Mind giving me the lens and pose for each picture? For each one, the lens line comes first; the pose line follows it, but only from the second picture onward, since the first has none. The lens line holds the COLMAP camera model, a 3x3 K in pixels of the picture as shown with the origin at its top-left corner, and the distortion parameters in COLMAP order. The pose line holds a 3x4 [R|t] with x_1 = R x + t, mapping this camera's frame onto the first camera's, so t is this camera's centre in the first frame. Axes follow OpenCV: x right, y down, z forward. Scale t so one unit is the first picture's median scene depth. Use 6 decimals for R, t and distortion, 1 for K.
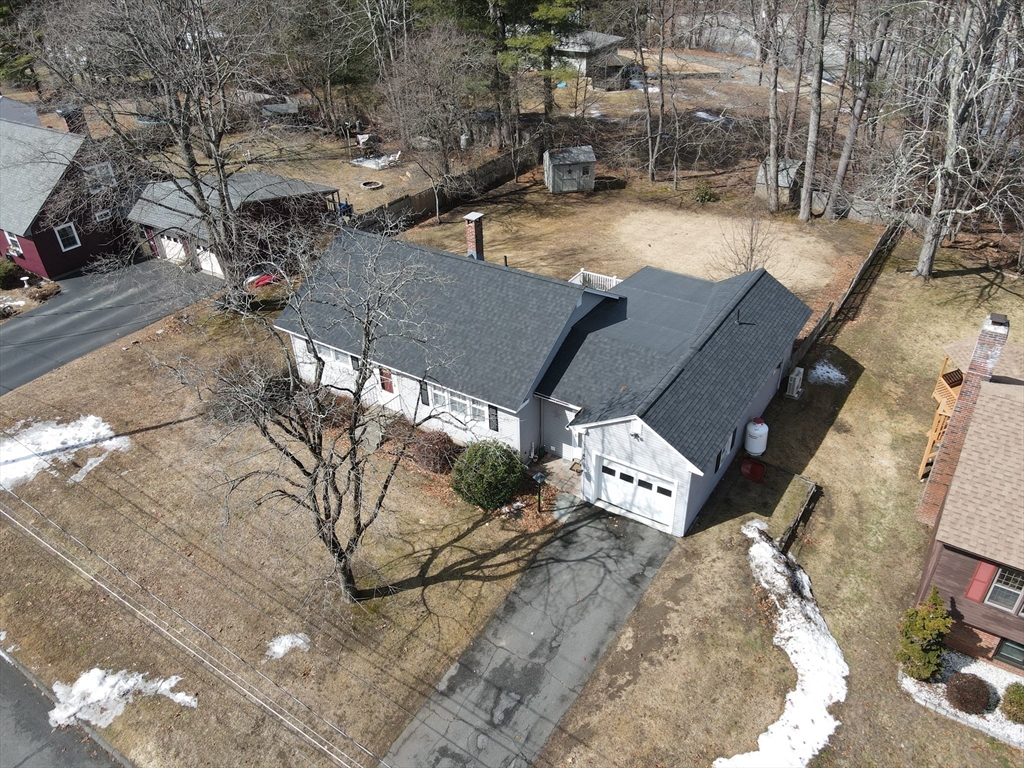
lens RADIAL K [[749.0, 0, 509.0], [0, 749.0, 380.2], [0, 0, 1]] dist [0.012459, 0.001547]
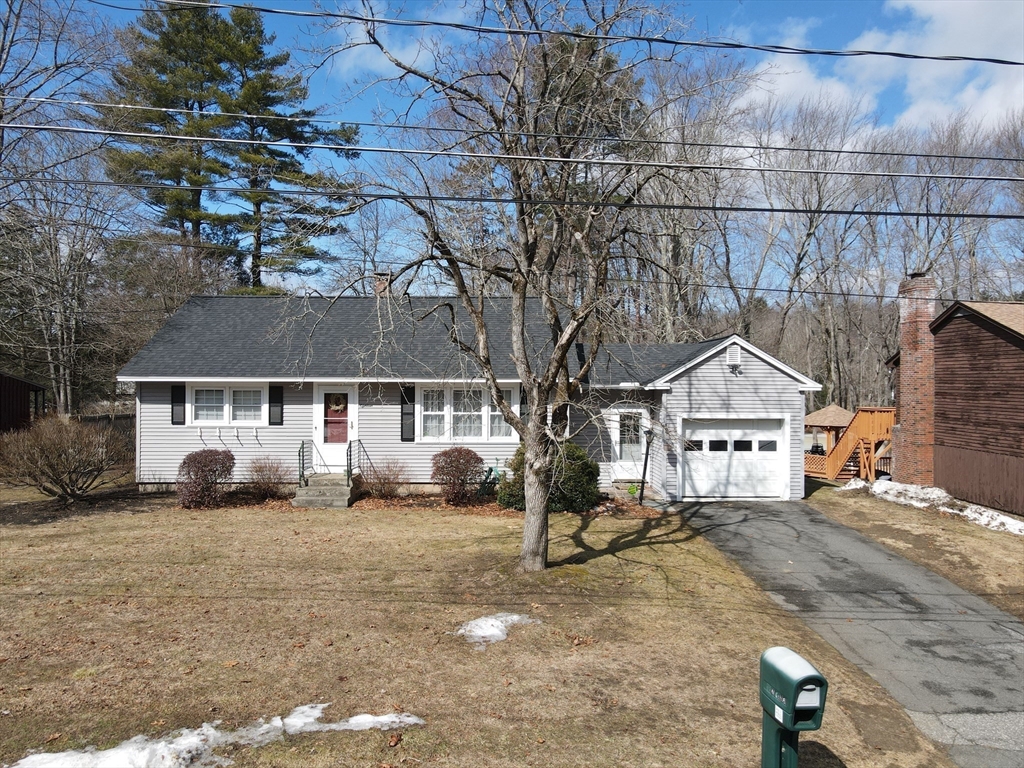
lens RADIAL K [[749.0, 0, 508.8], [0, 749.0, 383.8], [0, 0, 1]] dist [0.012459, 0.001547]
pose [[0.831173, 0.033177, 0.555023, -0.479211], [0.280410, 0.836965, -0.469957, 0.388619], [-0.480126, 0.546249, 0.686360, 0.513047]]
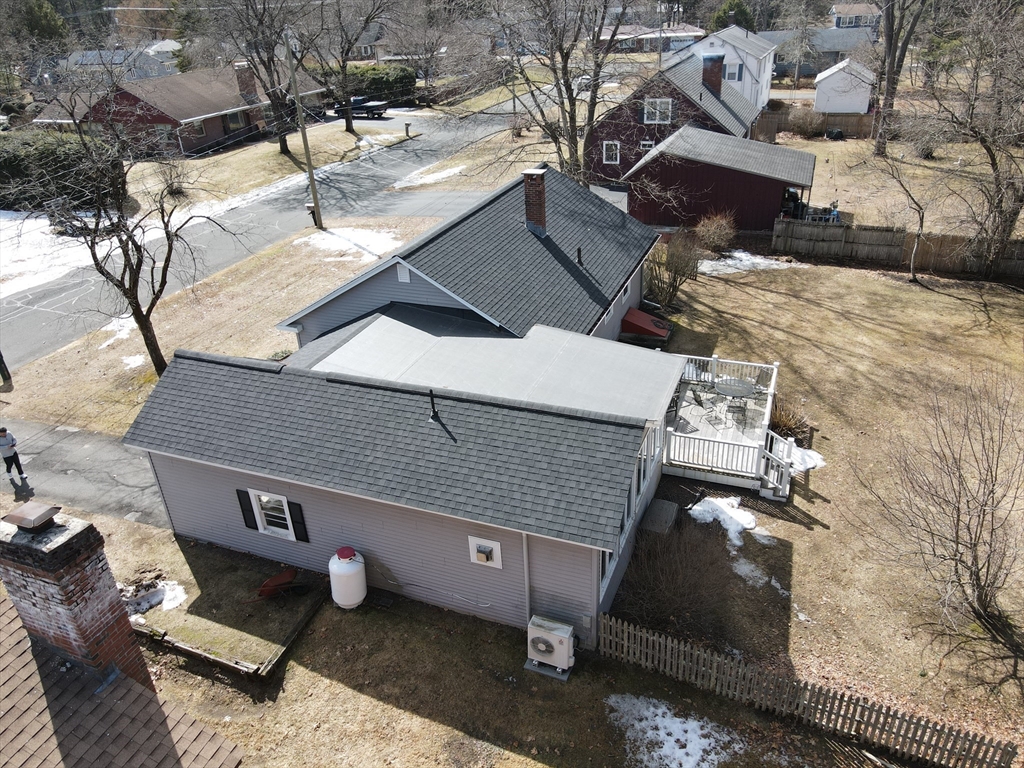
lens RADIAL K [[749.0, 0, 511.9], [0, 749.0, 386.0], [0, 0, 1]] dist [0.012459, 0.001547]
pose [[0.203428, 0.480534, -0.853056, 0.889042], [-0.501824, 0.799304, 0.330584, -0.349632], [0.840708, 0.360834, 0.403744, 0.905413]]
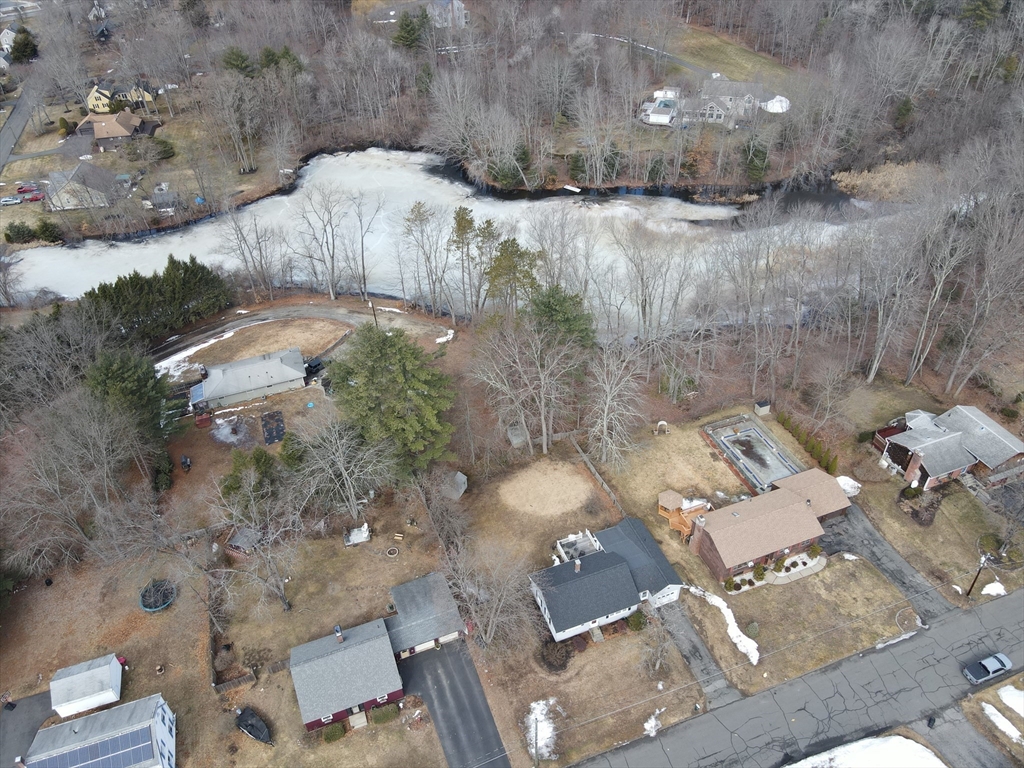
lens RADIAL K [[749.0, 0, 510.2], [0, 749.0, 382.9], [0, 0, 1]] dist [0.012459, 0.001547]
pose [[0.588494, -0.501878, 0.633872, -2.238676], [0.455353, 0.853583, 0.253082, -2.178554], [-0.668078, 0.139698, 0.730860, -1.490948]]
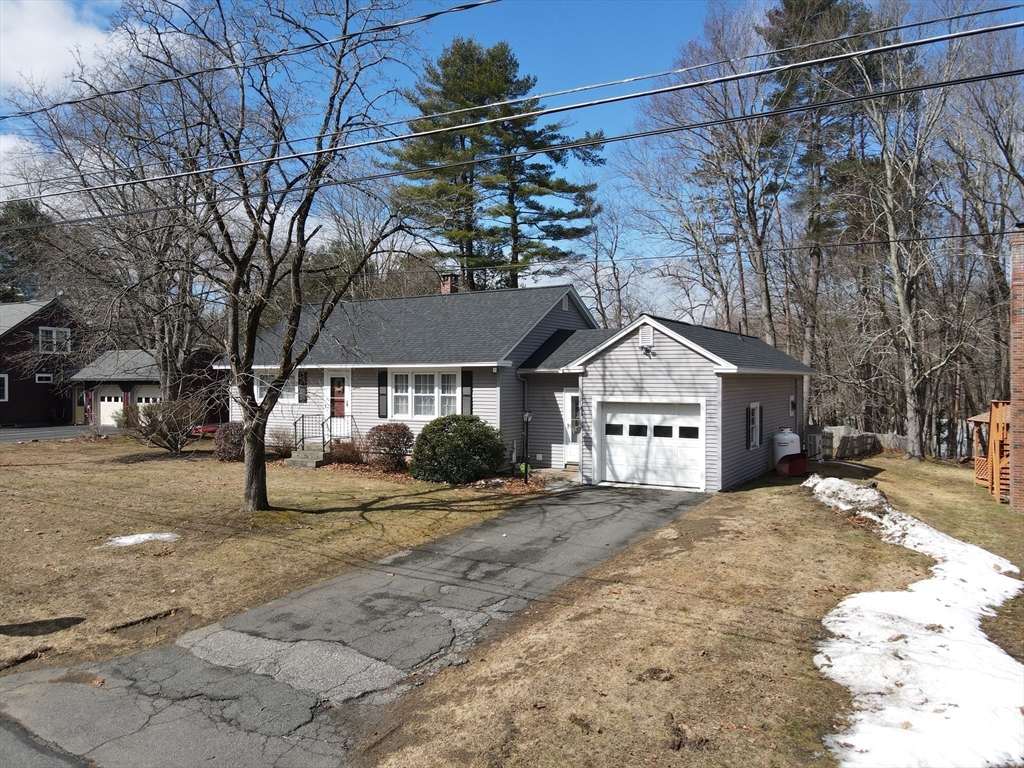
lens RADIAL K [[749.0, 0, 510.1], [0, 749.0, 380.5], [0, 0, 1]] dist [0.012459, 0.001547]
pose [[0.998180, 0.032356, 0.050883, -0.017357], [0.000868, 0.836045, -0.548659, 0.511902], [-0.060293, 0.547705, 0.834496, 0.325056]]
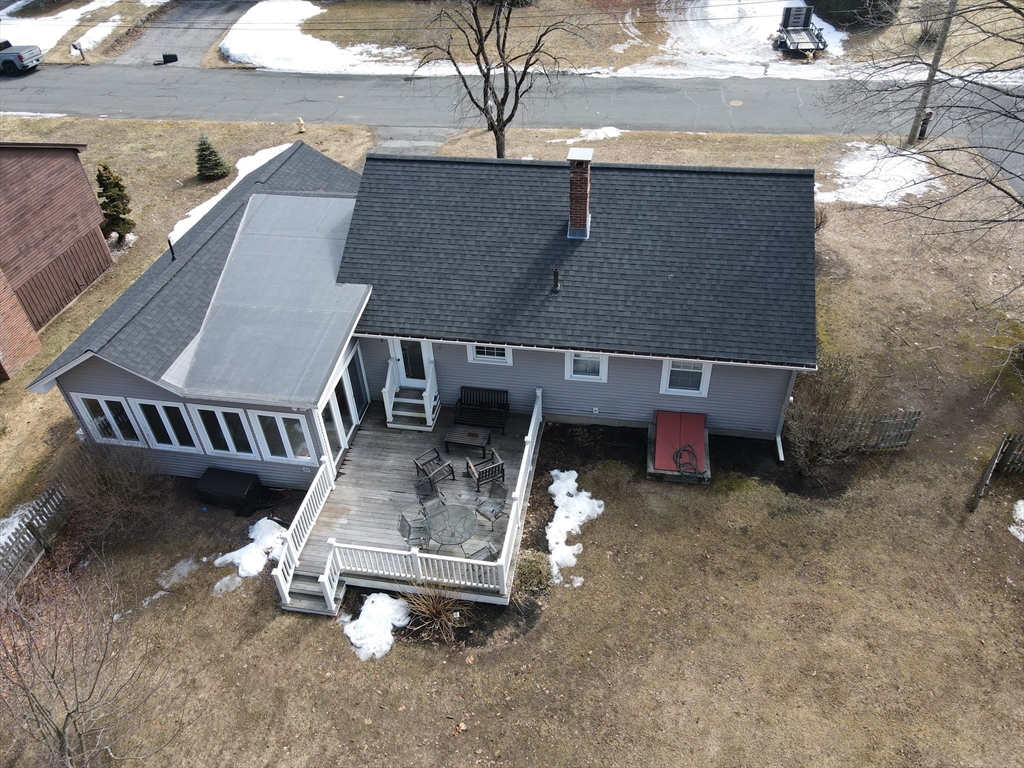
lens RADIAL K [[749.0, 0, 505.5], [0, 749.0, 380.9], [0, 0, 1]] dist [0.012459, 0.001547]
pose [[-0.915912, 0.303531, -0.262631, 0.267176], [-0.162723, 0.317339, 0.934247, -0.861880], [0.366916, 0.898424, -0.241263, 1.559843]]
